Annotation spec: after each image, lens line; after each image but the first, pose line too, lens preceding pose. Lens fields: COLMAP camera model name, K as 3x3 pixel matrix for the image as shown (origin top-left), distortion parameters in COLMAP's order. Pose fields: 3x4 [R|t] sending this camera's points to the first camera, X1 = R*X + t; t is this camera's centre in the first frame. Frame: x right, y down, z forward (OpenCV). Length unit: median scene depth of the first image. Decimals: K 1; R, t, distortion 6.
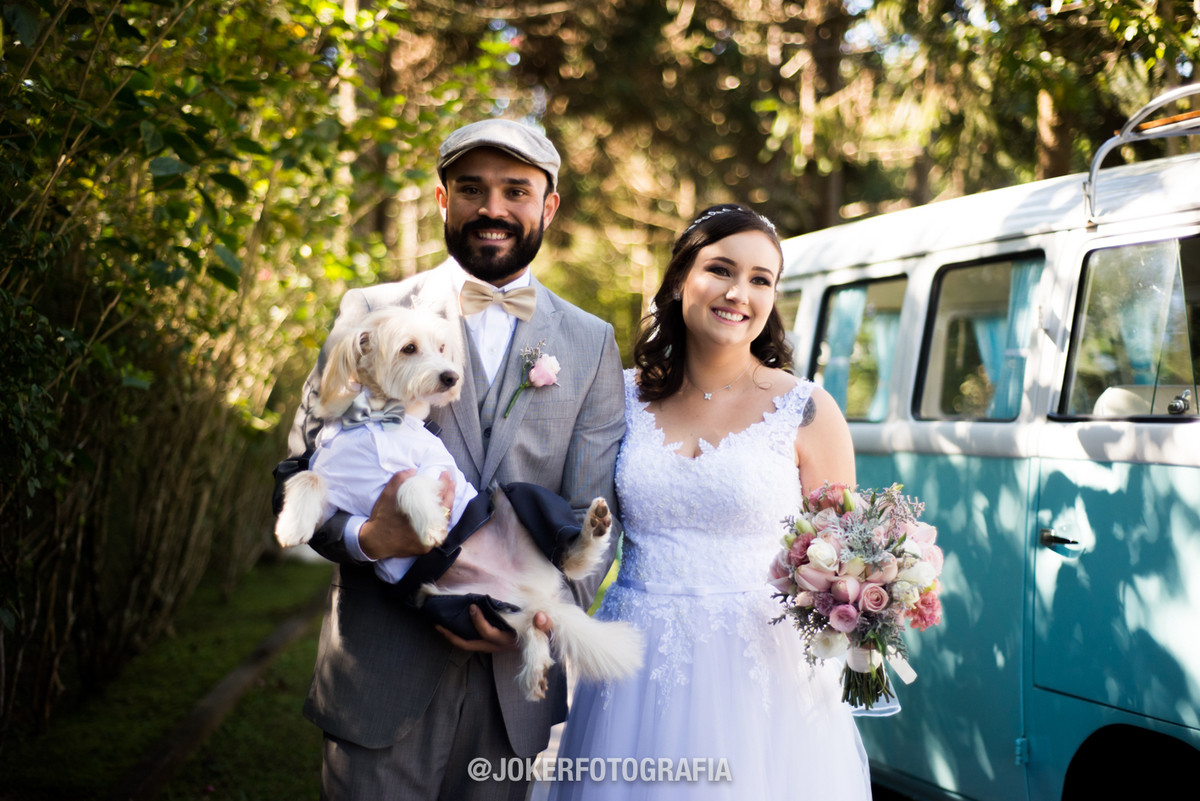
lens RADIAL K [[1700.8, 0, 599.4], [0, 1700.8, 399.8], [0, 0, 1]] dist [0.001440, 0.000000]
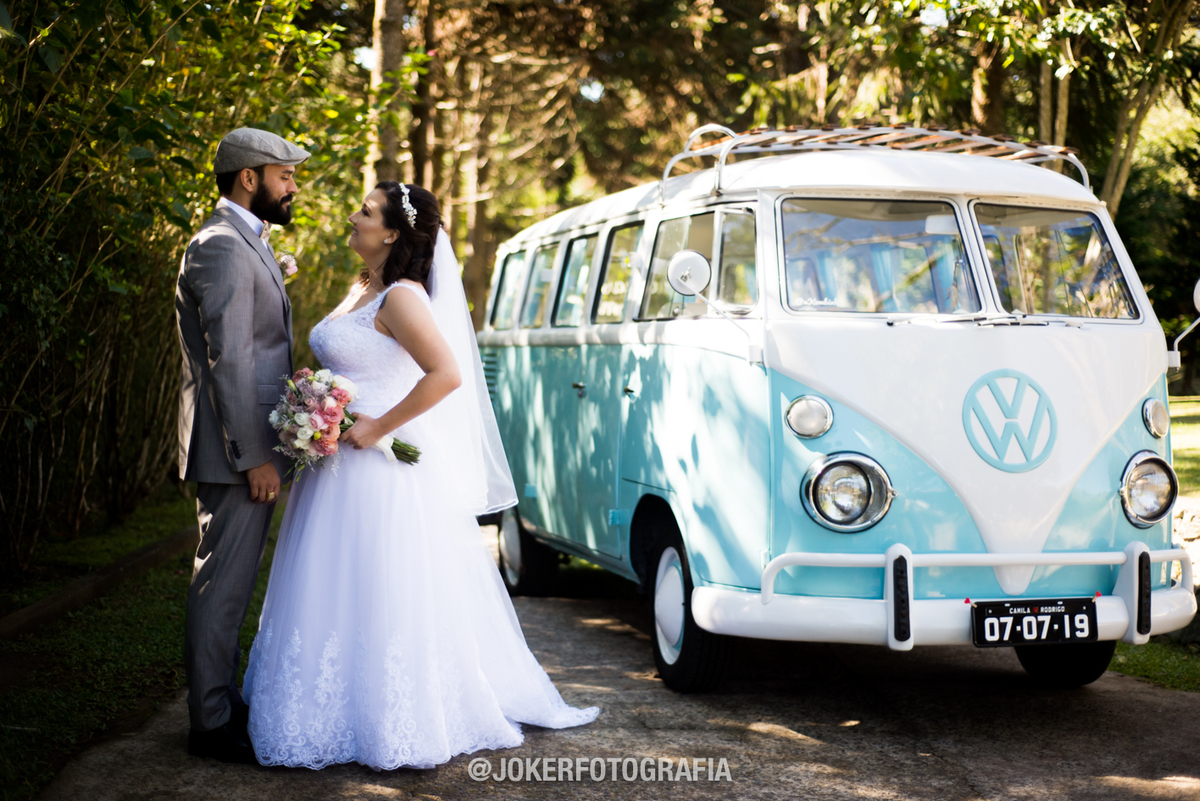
lens RADIAL K [[1700.8, 0, 598.2], [0, 1700.8, 398.9], [0, 0, 1]] dist [0.001440, 0.000000]
pose [[0.998023, 0.029691, -0.055388, 0.181425], [-0.028001, 0.999126, 0.031036, 0.020636], [0.056261, -0.029424, 0.997982, -0.383517]]
